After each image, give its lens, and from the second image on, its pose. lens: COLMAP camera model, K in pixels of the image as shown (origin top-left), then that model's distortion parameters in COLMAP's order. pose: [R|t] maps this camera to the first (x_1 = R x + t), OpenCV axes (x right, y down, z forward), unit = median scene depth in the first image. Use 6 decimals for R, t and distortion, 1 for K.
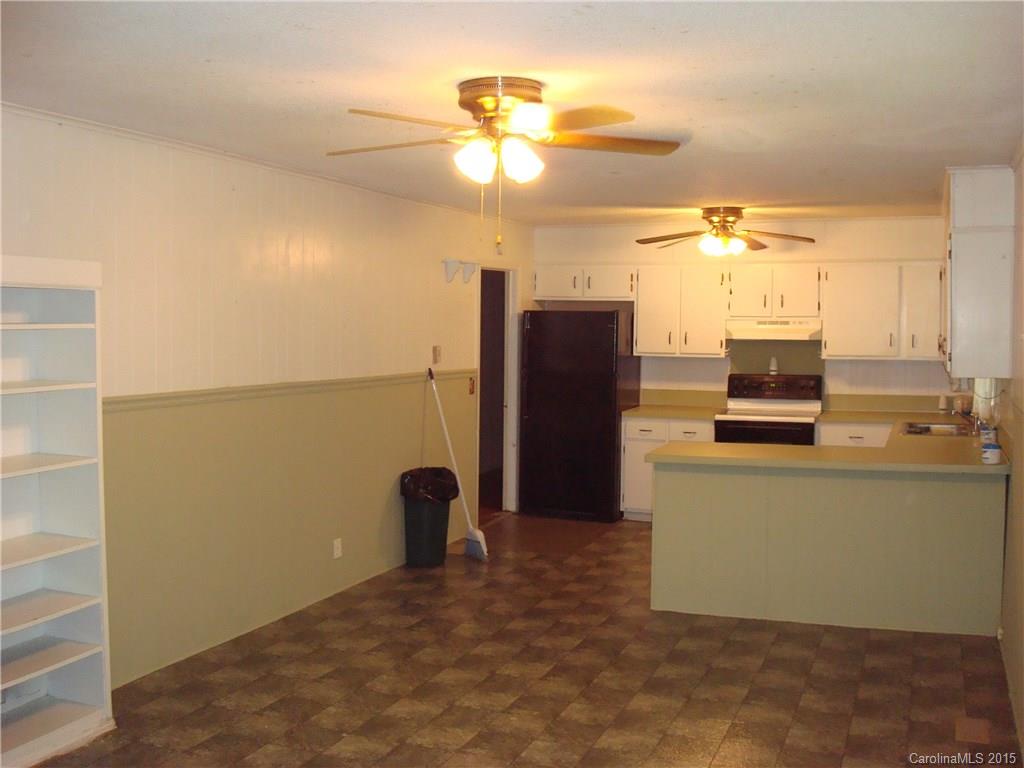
lens RADIAL K [[1051.3, 0, 517.6], [0, 1051.3, 418.0], [0, 0, 1]] dist [-0.091800, -0.049165]
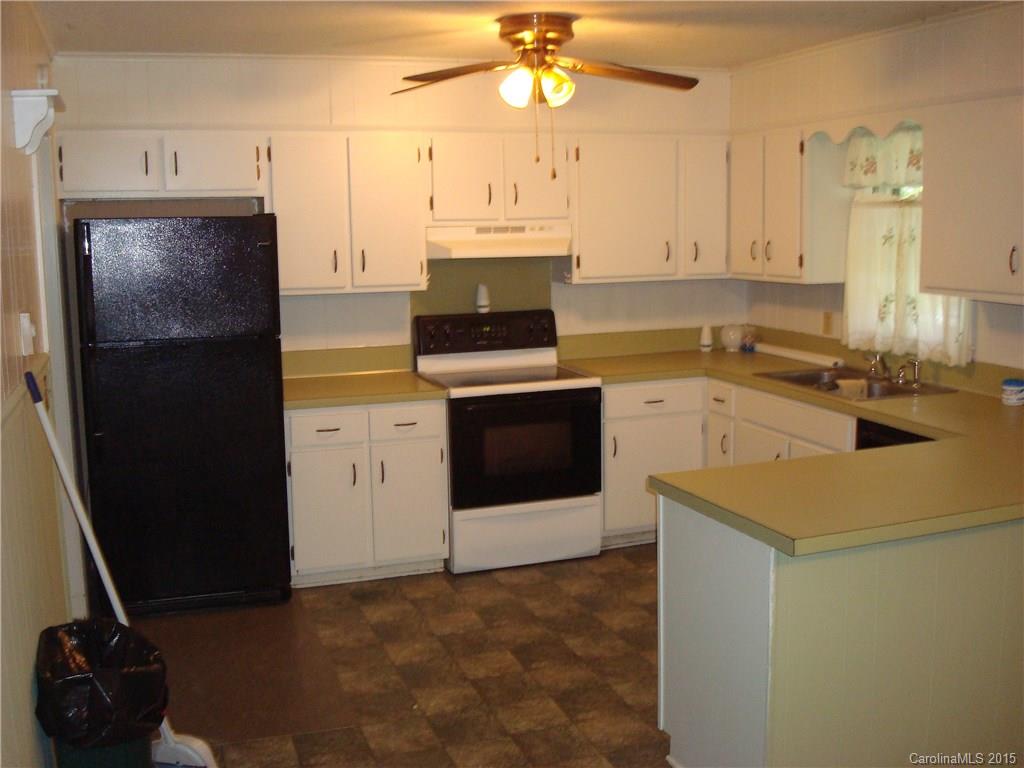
lens RADIAL K [[1072.6, 0, 526.7], [0, 1072.6, 385.8], [0, 0, 1]] dist [-0.070395, -0.116855]
pose [[0.752655, -0.111040, 0.648984, -0.173885], [0.079108, 0.993787, 0.078290, -0.050179], [-0.653645, -0.007586, 0.756763, 0.535572]]
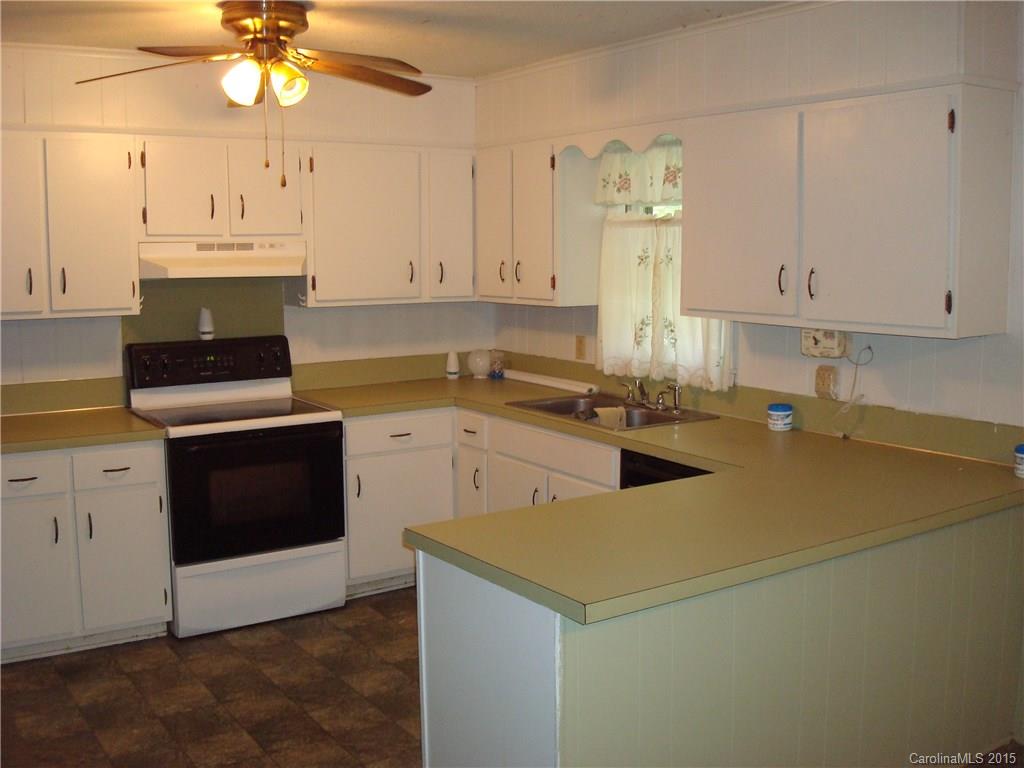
lens RADIAL K [[1072.6, 0, 526.7], [0, 1072.6, 385.8], [0, 0, 1]] dist [-0.070395, -0.116855]
pose [[0.568762, -0.107182, 0.815489, -0.136861], [0.080286, 0.993973, 0.074645, -0.049820], [-0.818574, 0.023017, 0.573940, 0.577913]]
